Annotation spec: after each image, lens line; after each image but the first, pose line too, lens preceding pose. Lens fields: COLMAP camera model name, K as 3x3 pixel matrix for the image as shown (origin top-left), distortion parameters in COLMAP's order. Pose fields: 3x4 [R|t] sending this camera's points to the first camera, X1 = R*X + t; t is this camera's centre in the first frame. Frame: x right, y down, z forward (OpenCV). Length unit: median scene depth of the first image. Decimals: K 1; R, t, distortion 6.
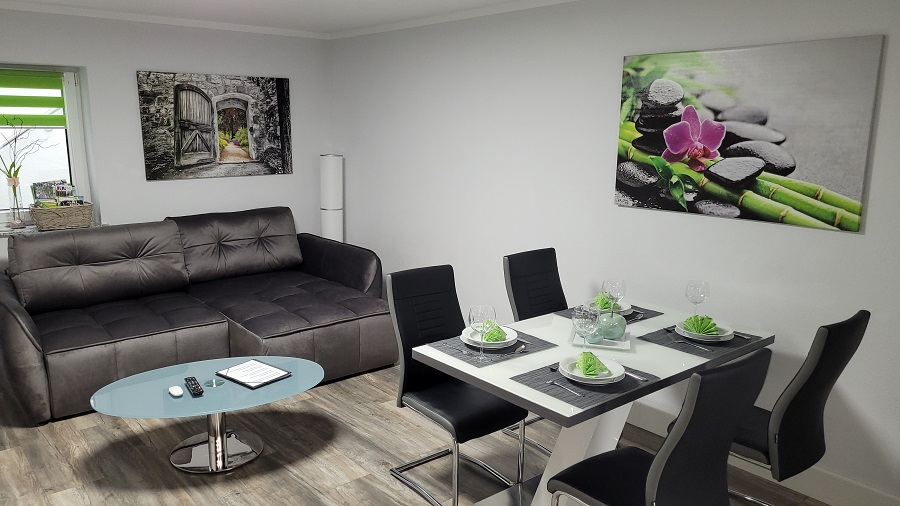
lens RADIAL K [[682.1, 0, 450.0], [0, 682.1, 253.0], [0, 0, 1]] dist [0.016787, -0.005548]
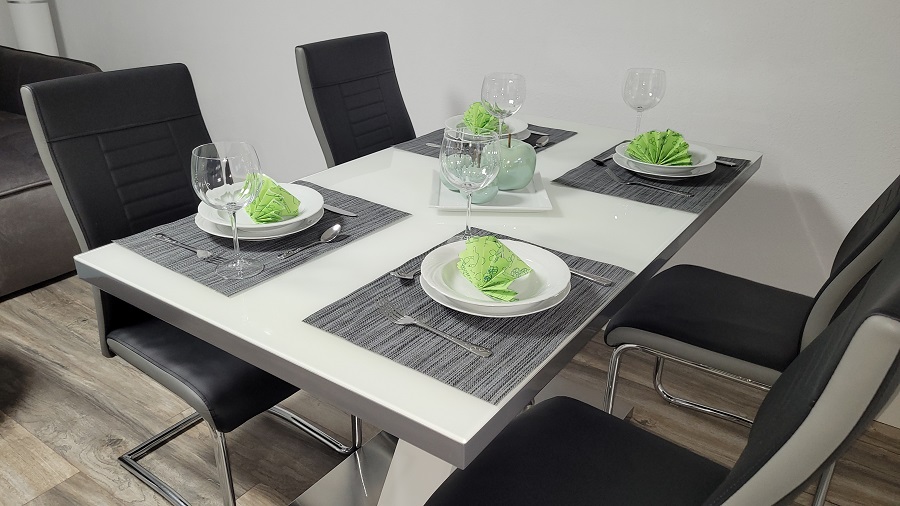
lens RADIAL K [[682.1, 0, 450.0], [0, 682.1, 253.0], [0, 0, 1]] dist [0.016787, -0.005548]
pose [[0.968712, -0.110671, 0.222148, 0.043079], [0.053280, 0.966939, 0.249380, 0.024471], [-0.242403, -0.229742, 0.942581, 0.304688]]
